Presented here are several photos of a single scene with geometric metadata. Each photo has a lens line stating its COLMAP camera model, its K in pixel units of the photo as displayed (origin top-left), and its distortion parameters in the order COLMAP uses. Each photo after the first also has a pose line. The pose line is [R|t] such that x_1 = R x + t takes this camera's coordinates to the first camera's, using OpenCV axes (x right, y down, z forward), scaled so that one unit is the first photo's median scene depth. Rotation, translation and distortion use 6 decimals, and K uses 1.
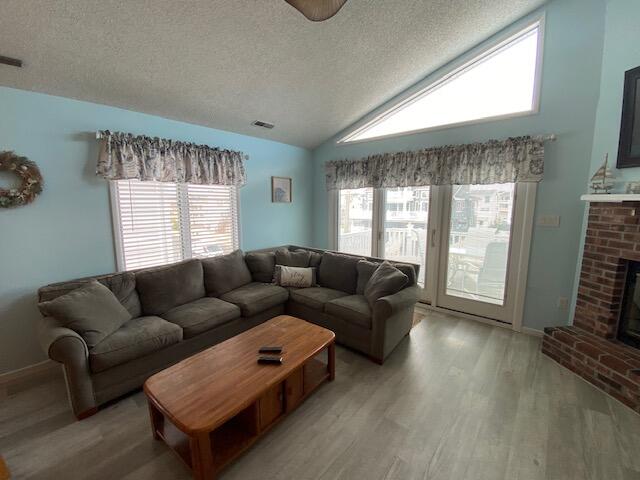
lens RADIAL K [[272.0, 0, 320.0], [0, 272.0, 240.0], [0, 0, 1]] dist [0.023828, -0.023225]
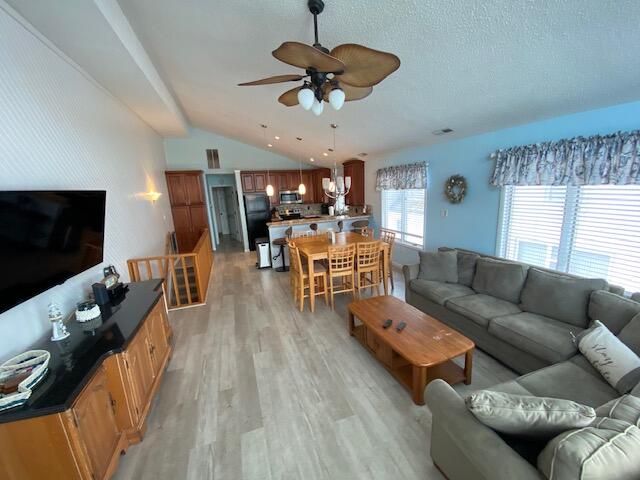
lens RADIAL K [[259.3, 0, 320.0], [0, 259.3, 240.0], [0, 0, 1]] dist [0.032689, -0.027583]
pose [[-0.512062, 0.198546, -0.835686, 0.726496], [-0.067114, 0.960695, 0.269370, -0.232842], [0.856322, 0.194020, -0.478611, 0.841817]]
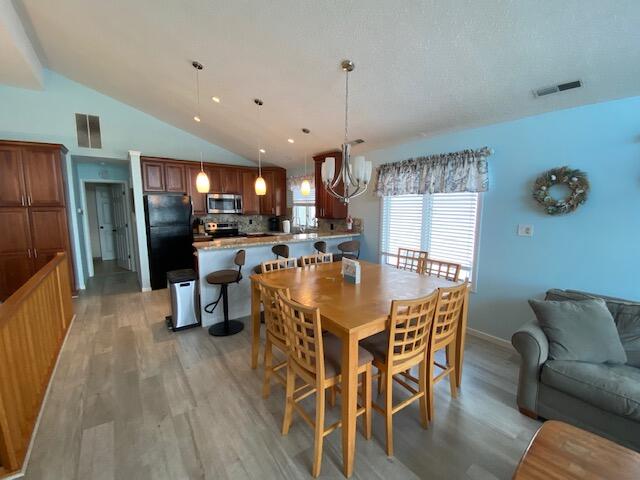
lens RADIAL K [[272.0, 0, 320.0], [0, 272.0, 240.0], [0, 0, 1]] dist [0.023828, -0.023225]
pose [[-0.239692, 0.122992, -0.963027, 0.179975], [-0.139147, 0.977350, 0.159455, -0.047072], [0.960826, 0.172222, -0.217148, 0.226117]]
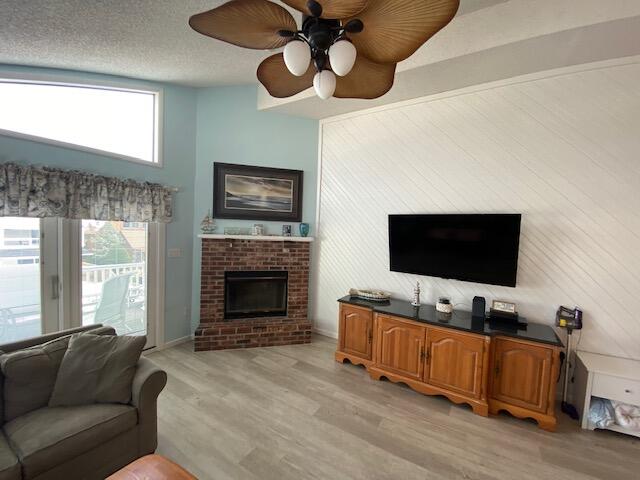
lens RADIAL K [[259.3, 0, 320.0], [0, 259.3, 240.0], [0, 0, 1]] dist [0.032689, -0.027583]
pose [[-0.153159, -0.042302, 0.987296, -0.485428], [0.101843, 0.993088, 0.058349, -0.132943], [-0.982940, 0.109486, -0.147792, 0.504388]]
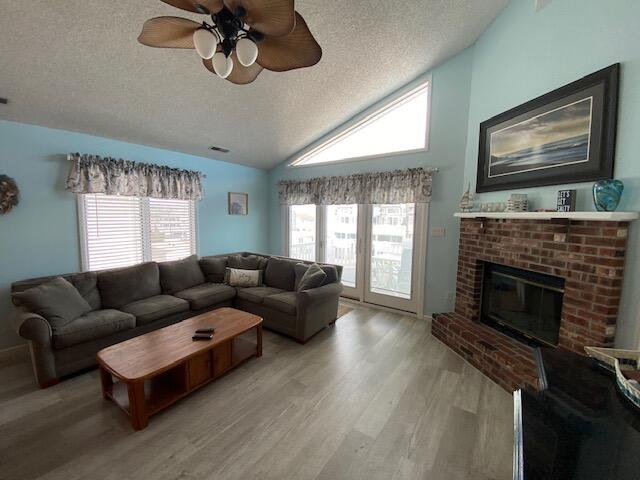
lens RADIAL K [[259.3, 0, 320.0], [0, 259.3, 240.0], [0, 0, 1]] dist [0.032689, -0.027583]
pose [[0.996377, 0.007245, 0.084742, 0.171618], [-0.003410, 0.998967, -0.045306, 0.026154], [-0.084983, 0.044853, 0.995372, -0.193273]]
